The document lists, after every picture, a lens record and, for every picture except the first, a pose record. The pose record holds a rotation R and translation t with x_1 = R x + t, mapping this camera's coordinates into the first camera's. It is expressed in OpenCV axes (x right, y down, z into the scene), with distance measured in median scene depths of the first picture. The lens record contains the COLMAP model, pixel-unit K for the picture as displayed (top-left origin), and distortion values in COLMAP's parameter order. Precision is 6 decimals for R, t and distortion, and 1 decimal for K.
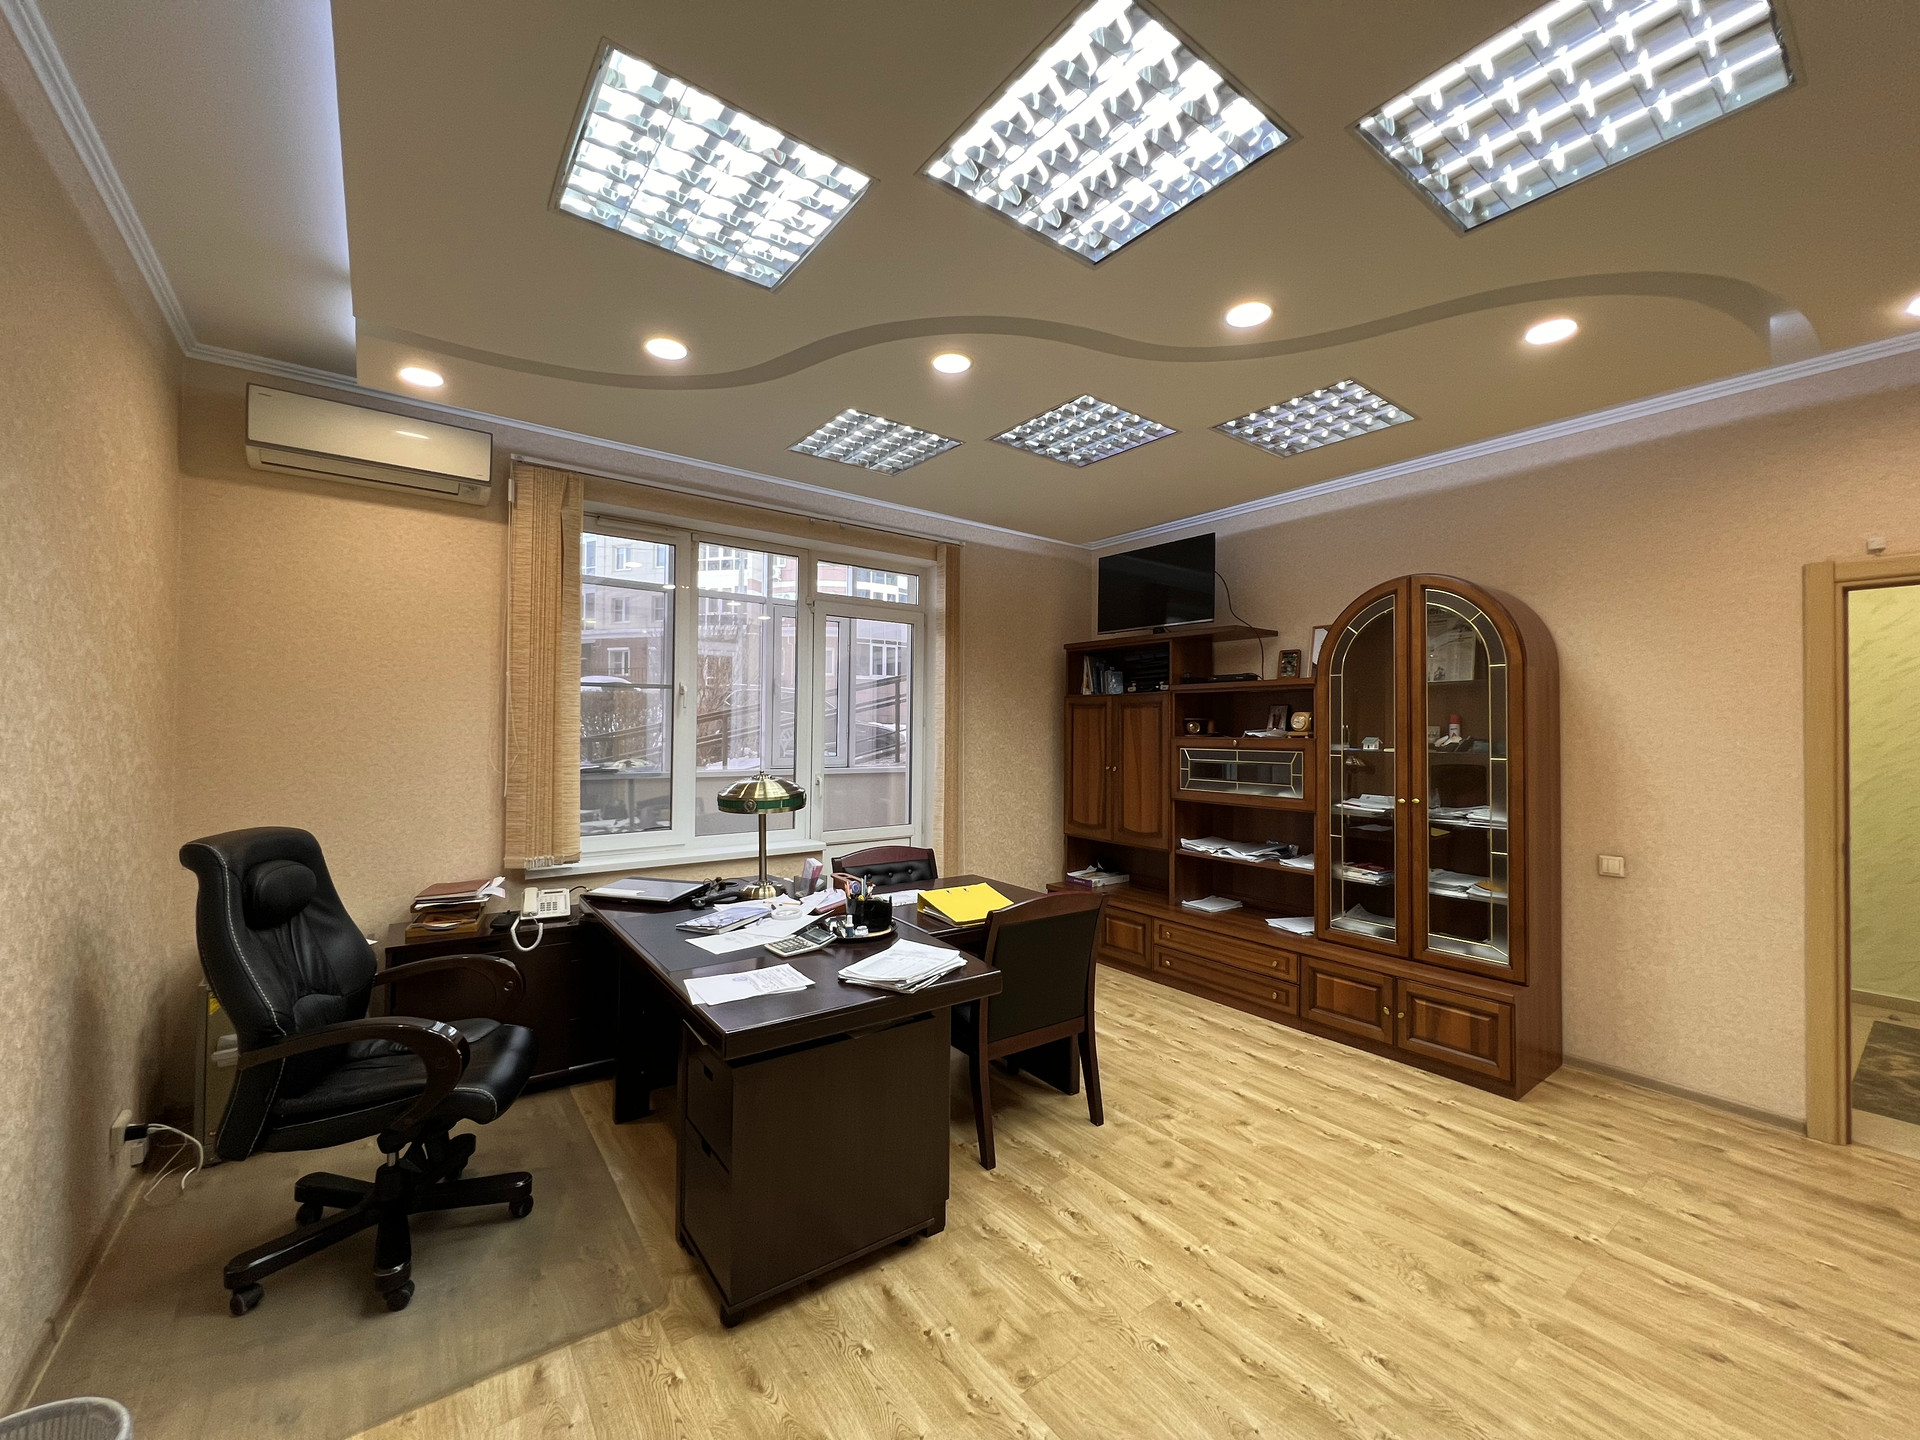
lens RADIAL K [[768.4, 0, 952.1], [0, 768.4, 719.1], [0, 0, 1]] dist [0.001245, 0.000246]
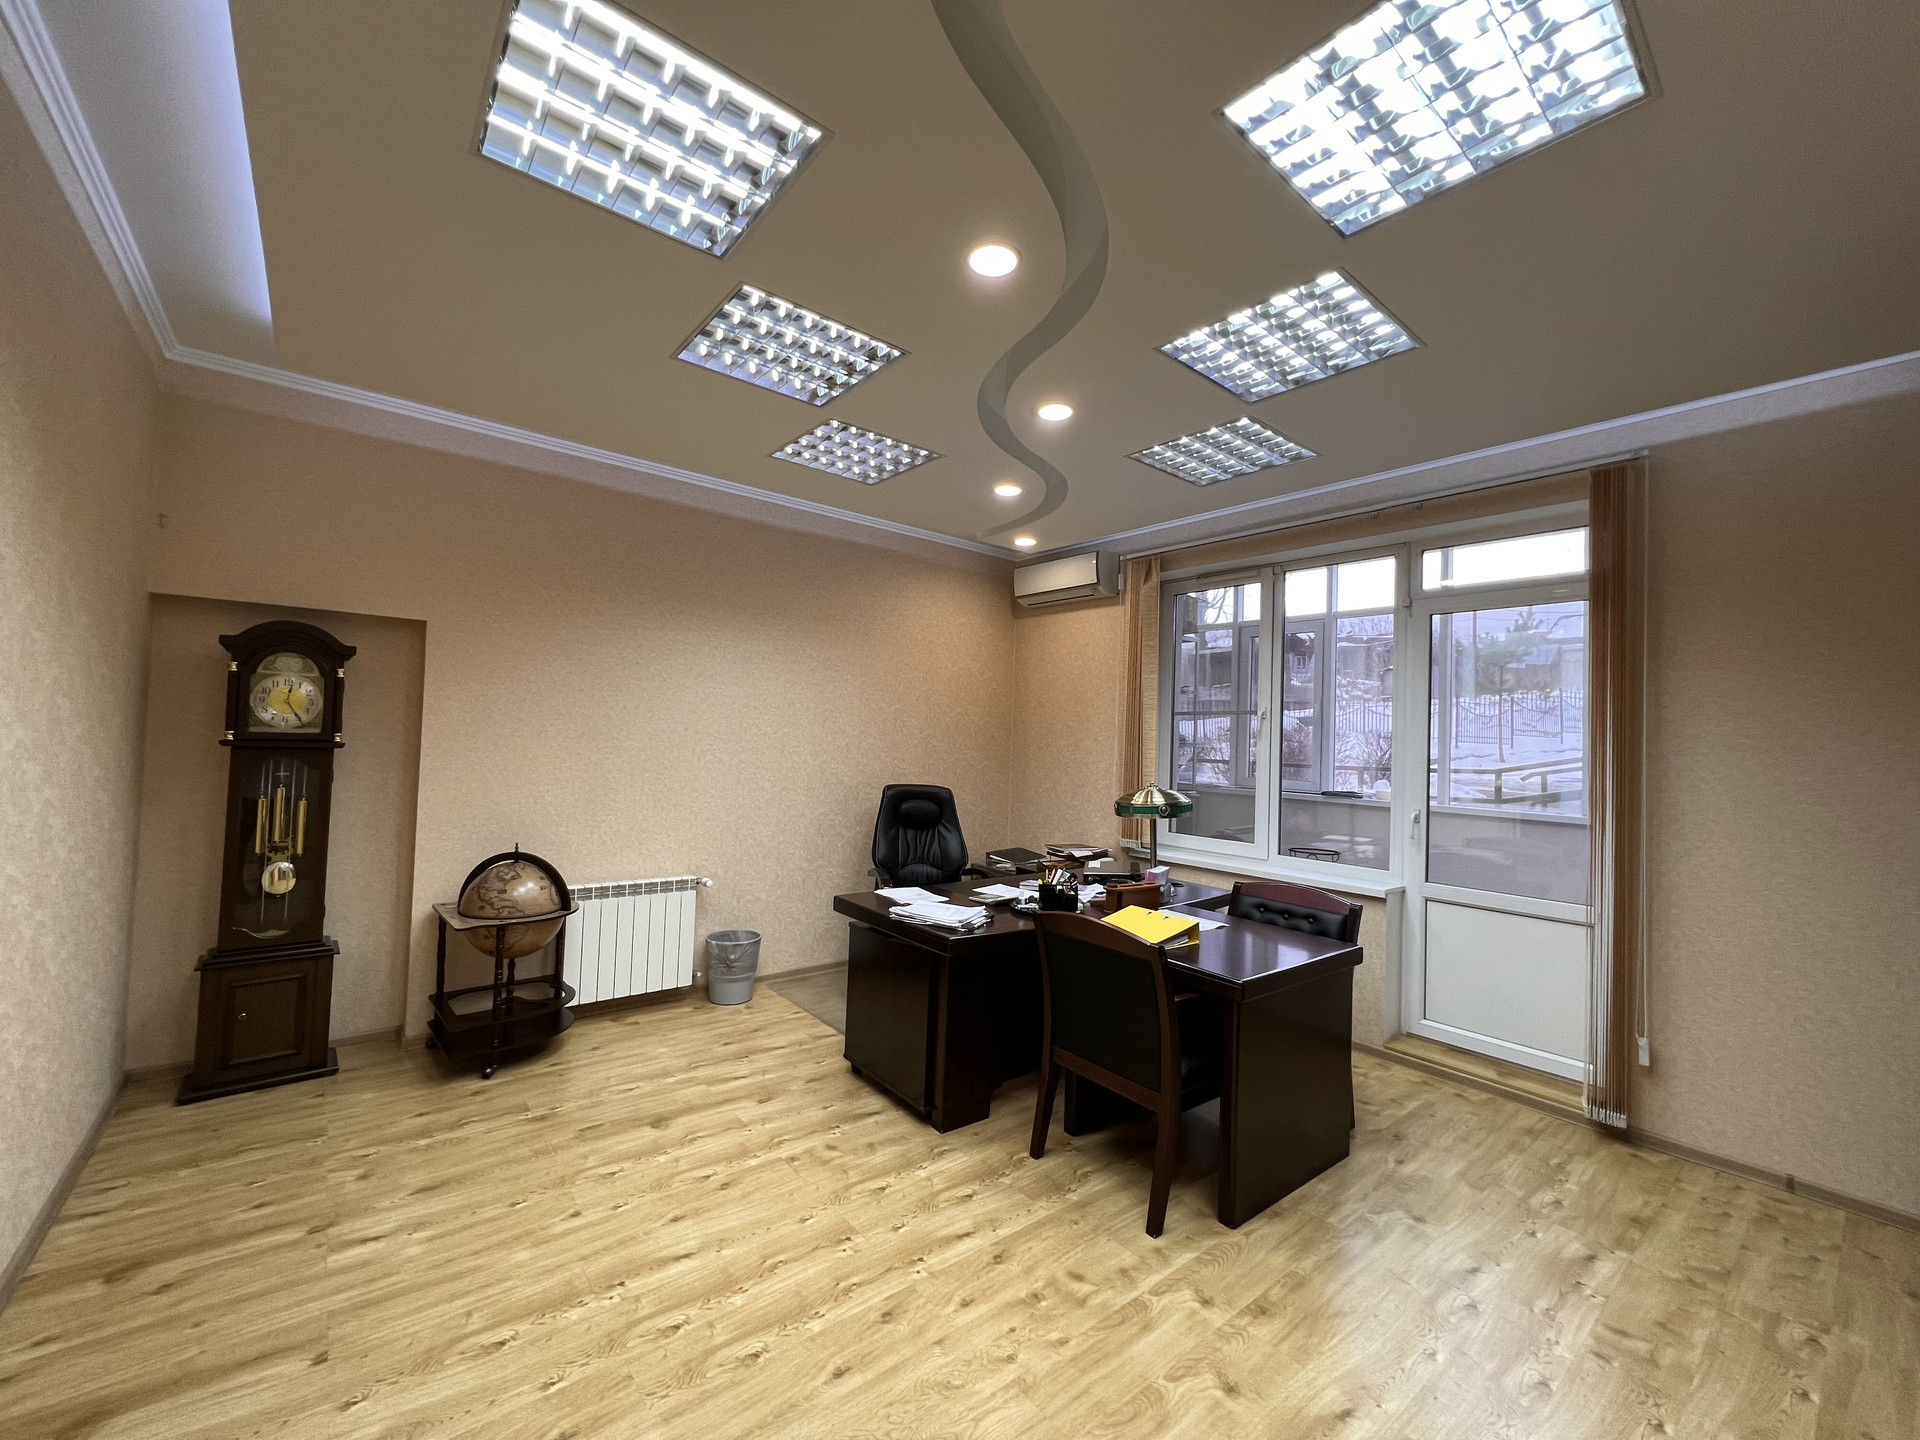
lens RADIAL K [[768.4, 0, 956.6], [0, 768.4, 714.5], [0, 0, 1]] dist [0.001245, 0.000246]
pose [[0.043038, -0.043205, -0.998139, 1.249722], [-0.023026, 0.998756, -0.044225, 0.034848], [0.998808, 0.024887, 0.041990, 0.936444]]
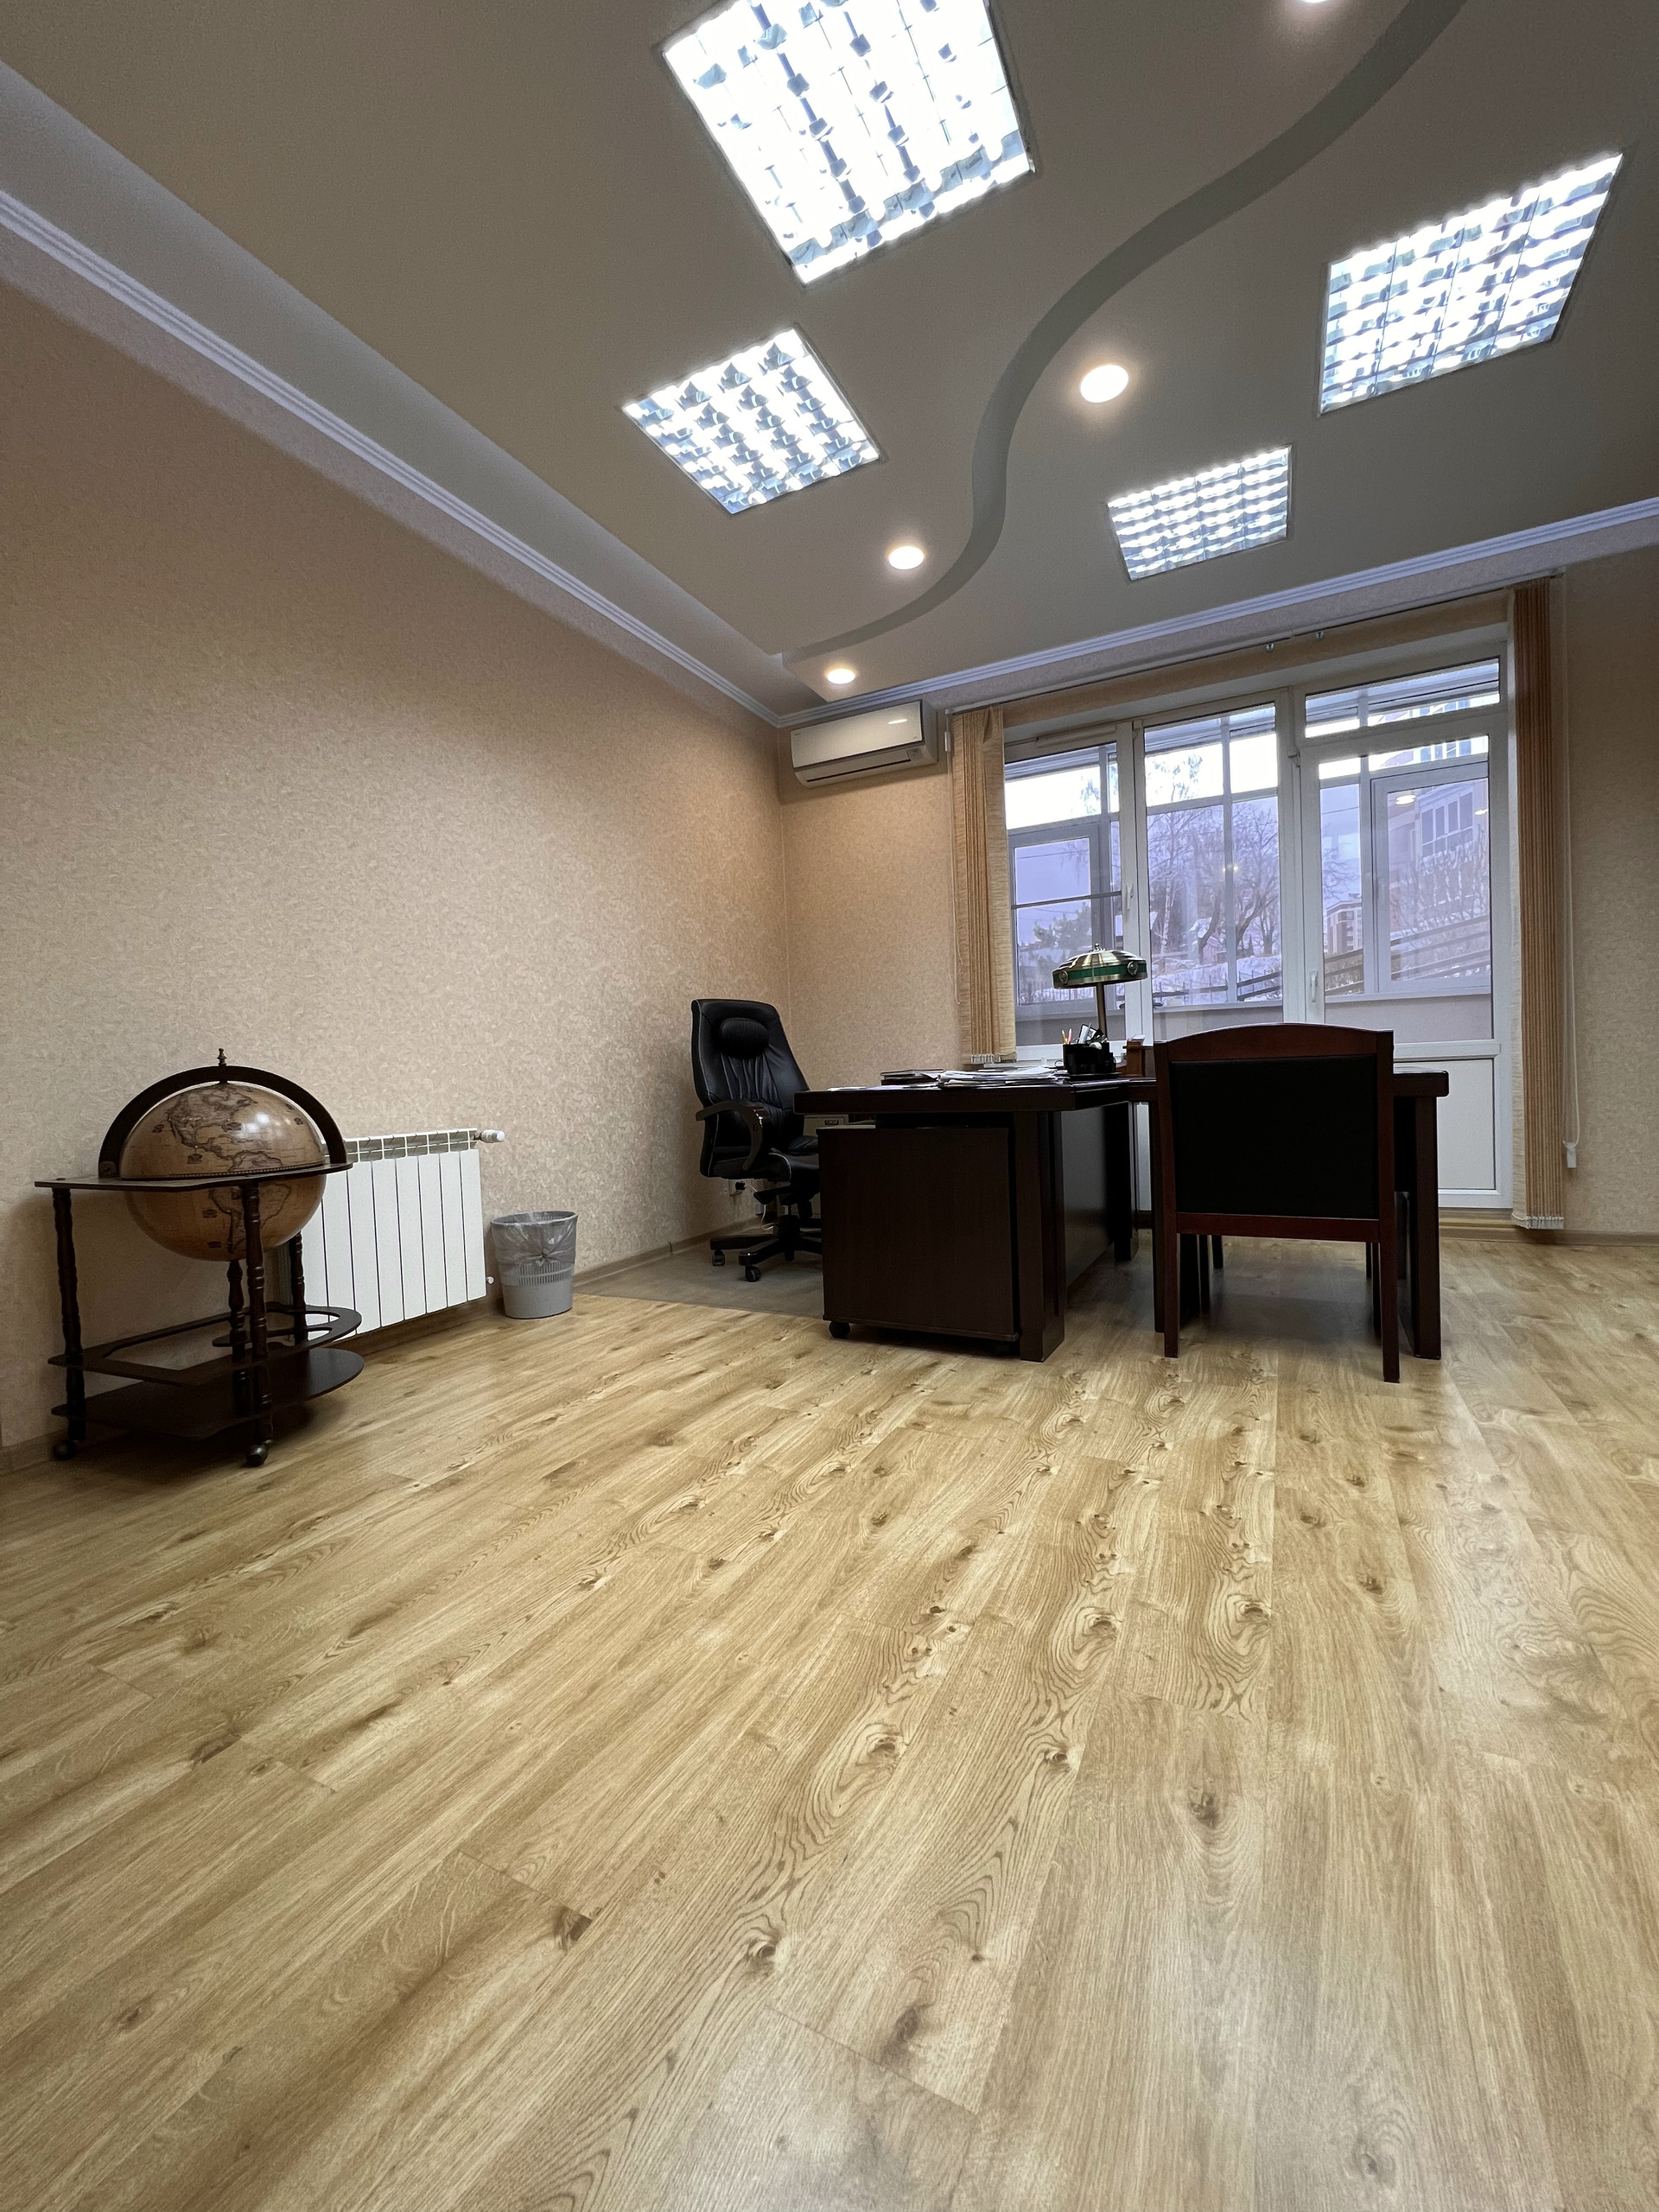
lens RADIAL K [[885.2, 0, 836.3], [0, 885.2, 1098.3], [0, 0, 1]] dist [0.001245, 0.000246]
pose [[0.445526, -0.002799, -0.895265, 0.822659], [0.054135, 0.998249, 0.023819, 0.300718], [0.893631, -0.059077, 0.444898, 0.313736]]
